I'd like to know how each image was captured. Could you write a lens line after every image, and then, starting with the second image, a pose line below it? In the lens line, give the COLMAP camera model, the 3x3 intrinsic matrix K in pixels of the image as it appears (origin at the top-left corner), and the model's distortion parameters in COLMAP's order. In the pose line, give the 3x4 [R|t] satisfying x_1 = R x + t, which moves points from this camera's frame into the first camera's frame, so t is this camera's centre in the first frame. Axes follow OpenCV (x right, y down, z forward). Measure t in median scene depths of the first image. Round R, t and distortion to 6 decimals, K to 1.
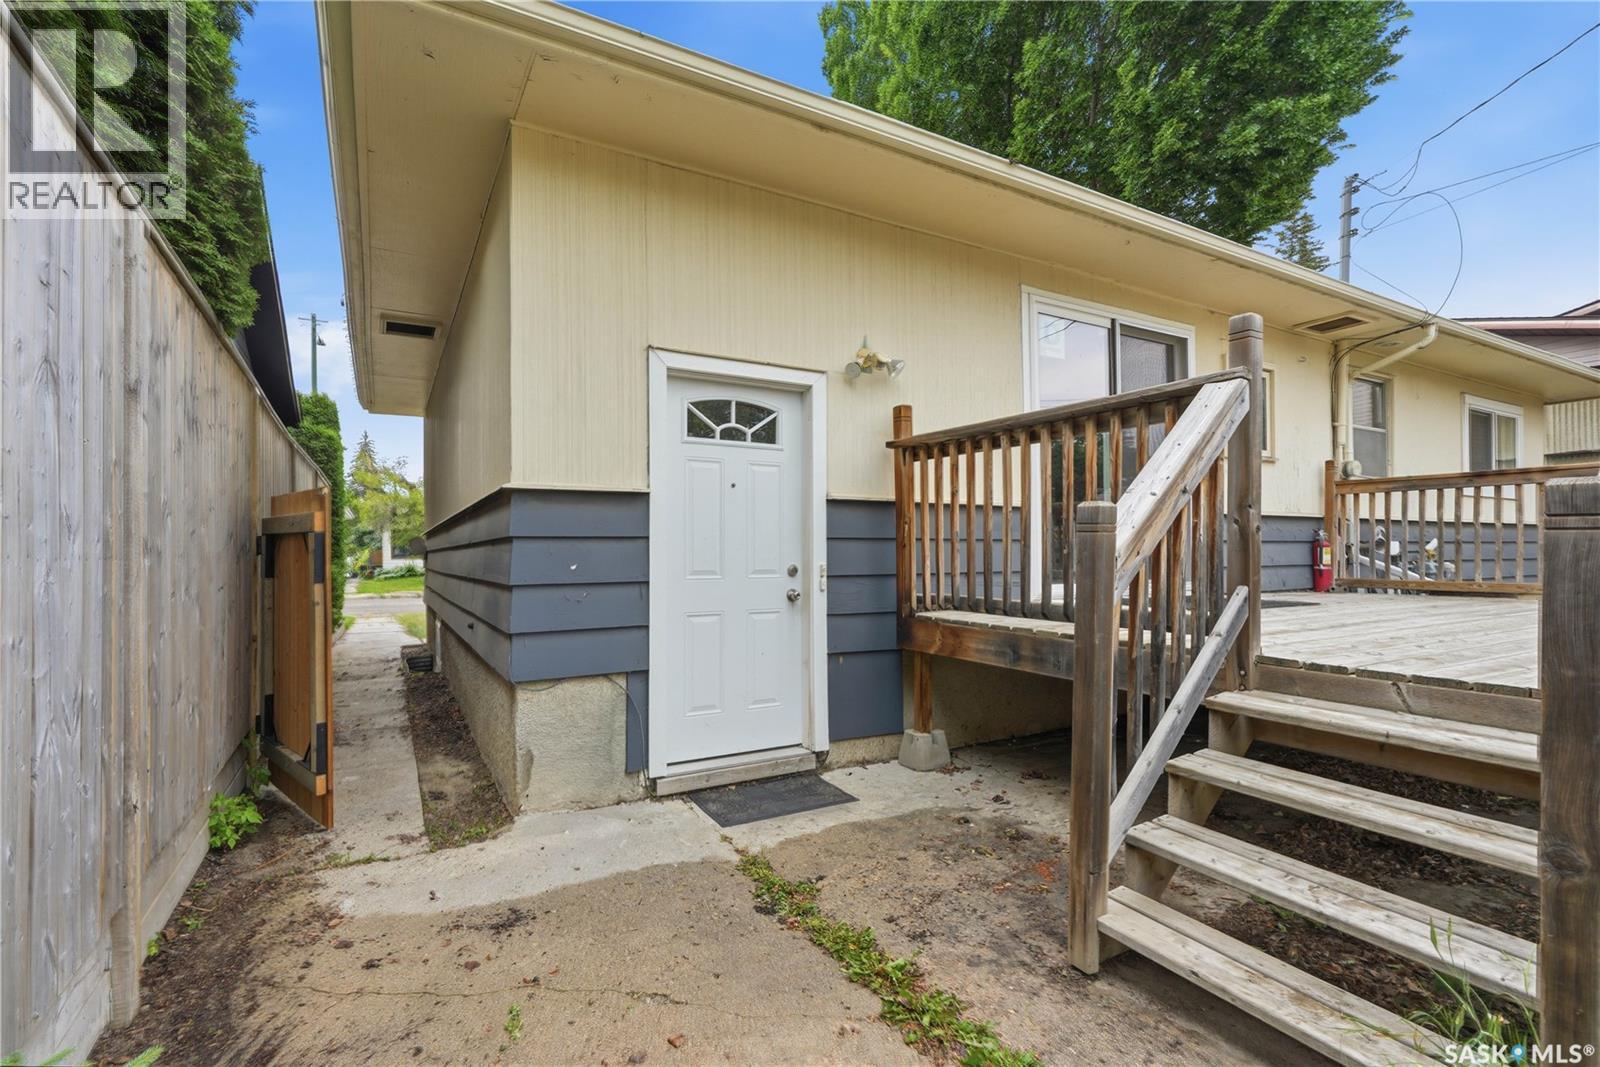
lens RADIAL K [[743.2, 0, 800.0], [0, 743.2, 533.5], [0, 0, 1]] dist [-0.002478, -0.000317]
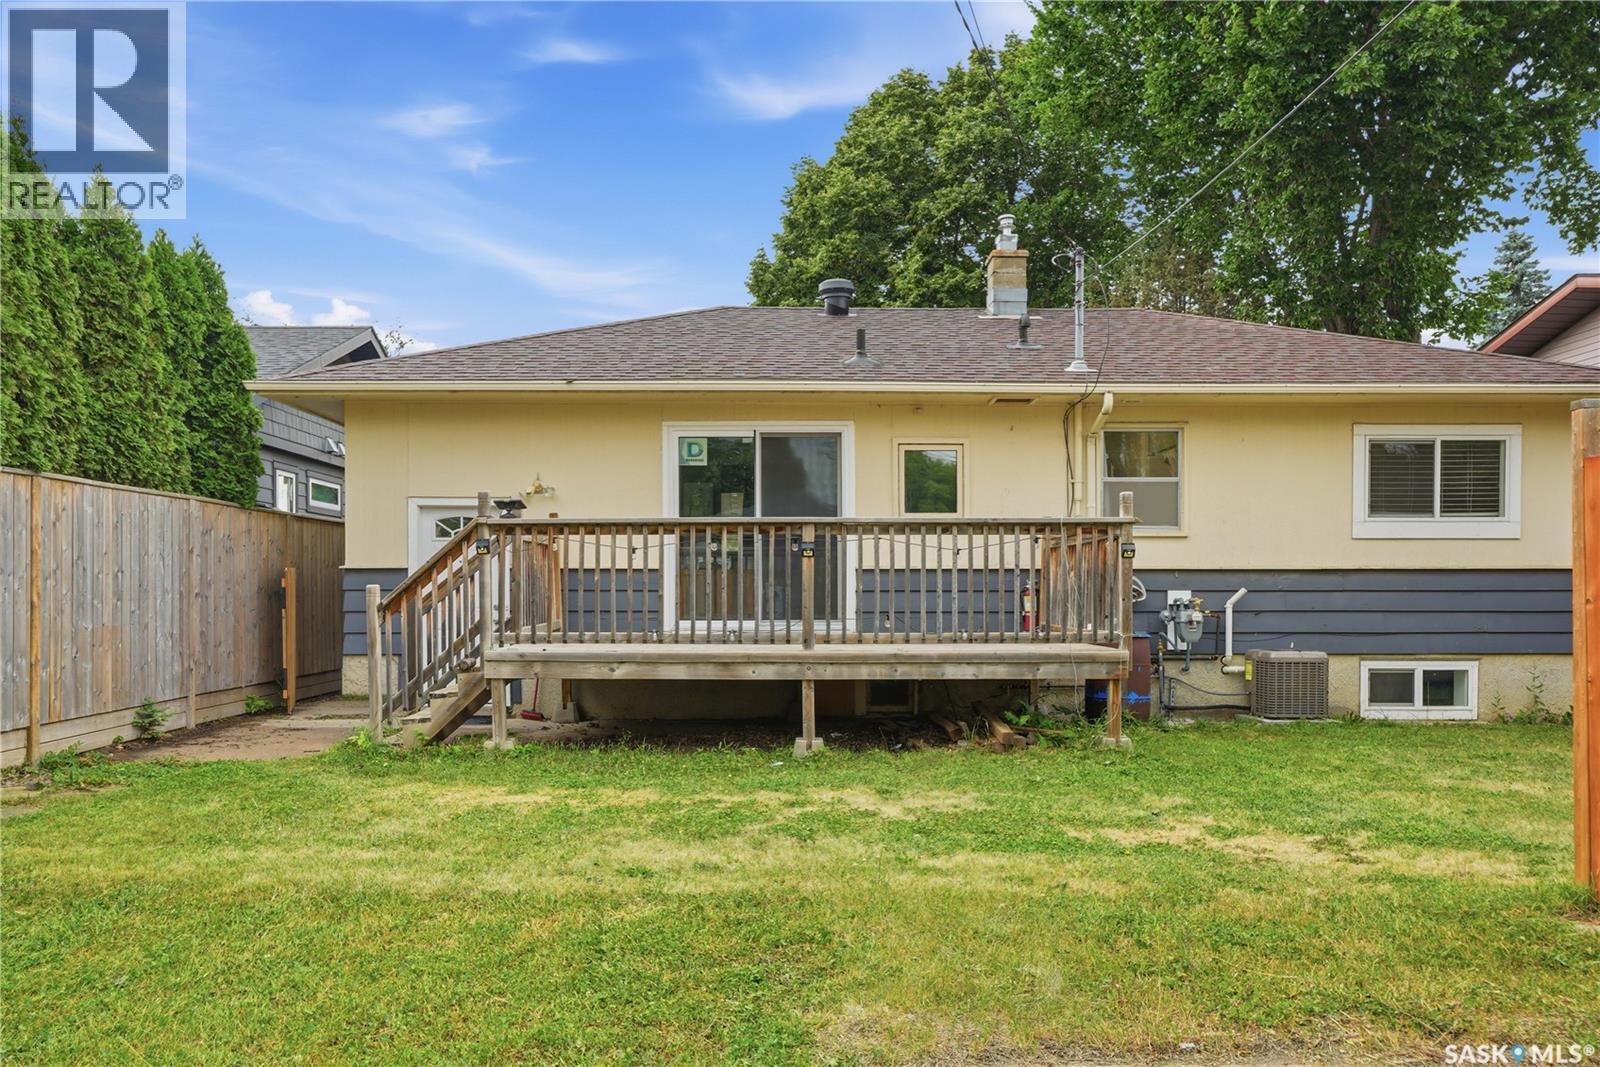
lens RADIAL K [[1232.0, 0, 795.1], [0, 1232.0, 584.5], [0, 0, 1]] dist [0.001604, 0.001606]
pose [[0.879377, 0.003540, -0.476112, 2.182518], [0.007517, 0.999745, 0.021317, -0.067489], [0.476066, -0.022324, 0.879126, -1.375818]]
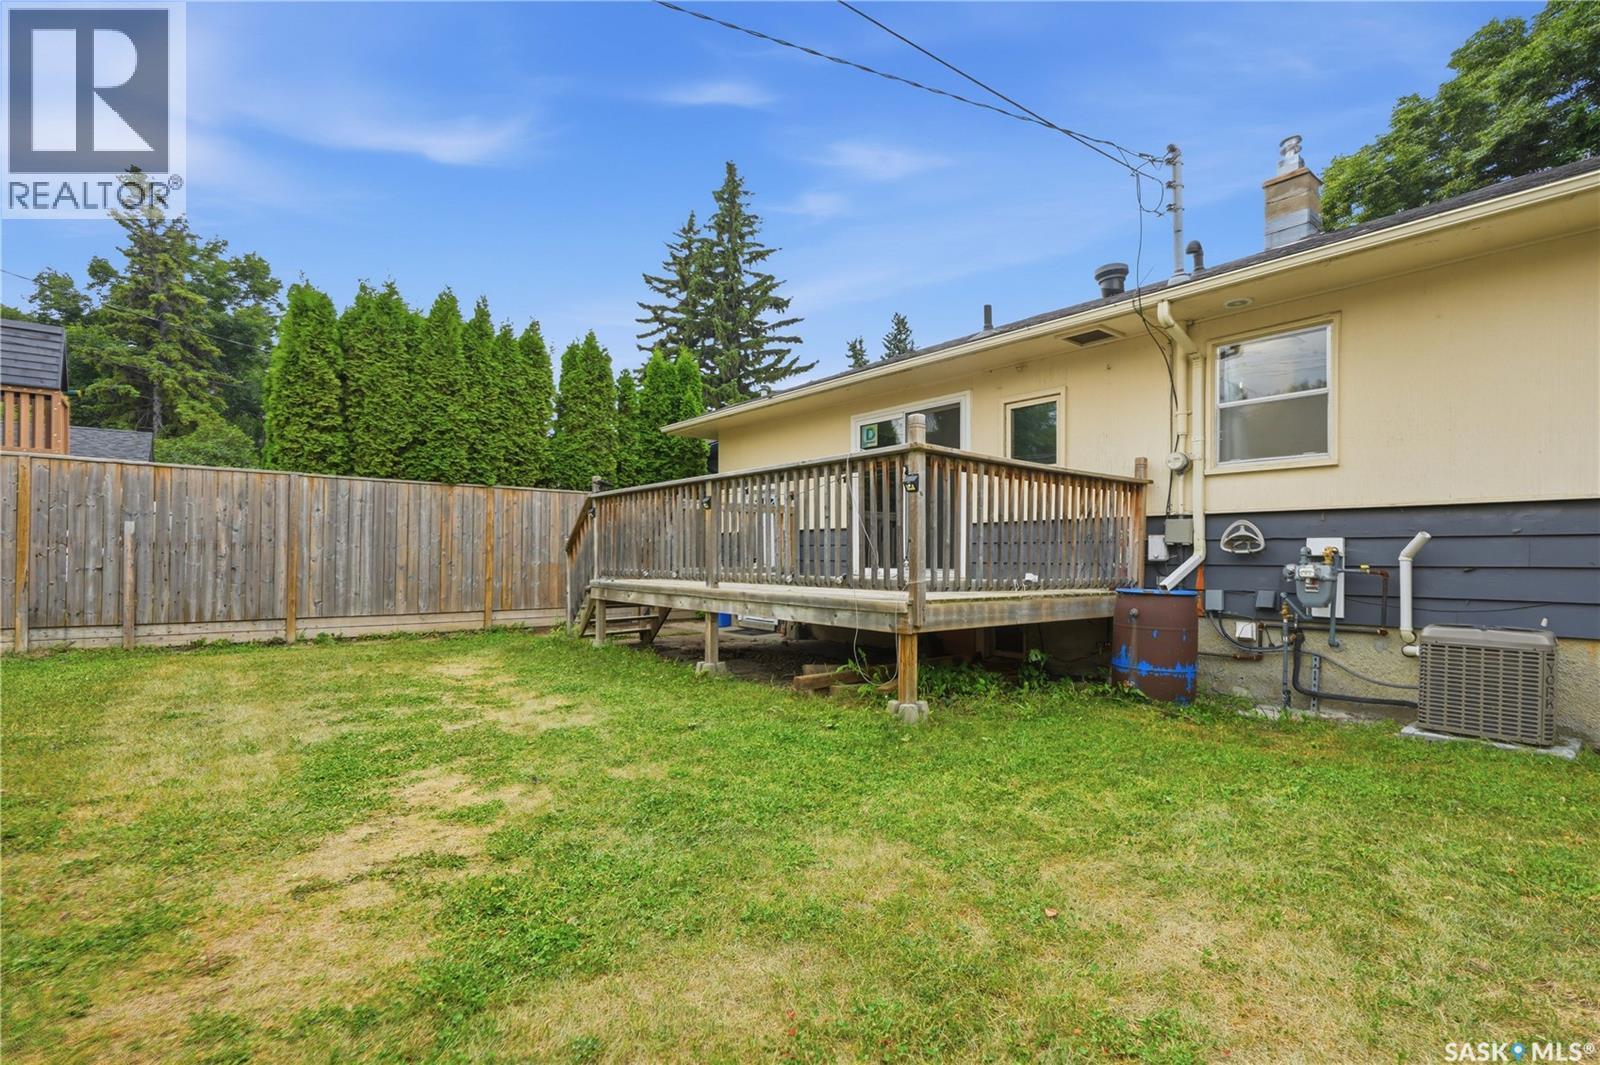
lens RADIAL K [[743.2, 0, 800.0], [0, 743.2, 532.5], [0, 0, 1]] dist [-0.002478, -0.000317]
pose [[0.162891, -0.028598, -0.986229, 2.790860], [0.016933, 0.999514, -0.026186, 0.033659], [0.986499, -0.012434, 0.163297, 0.669705]]
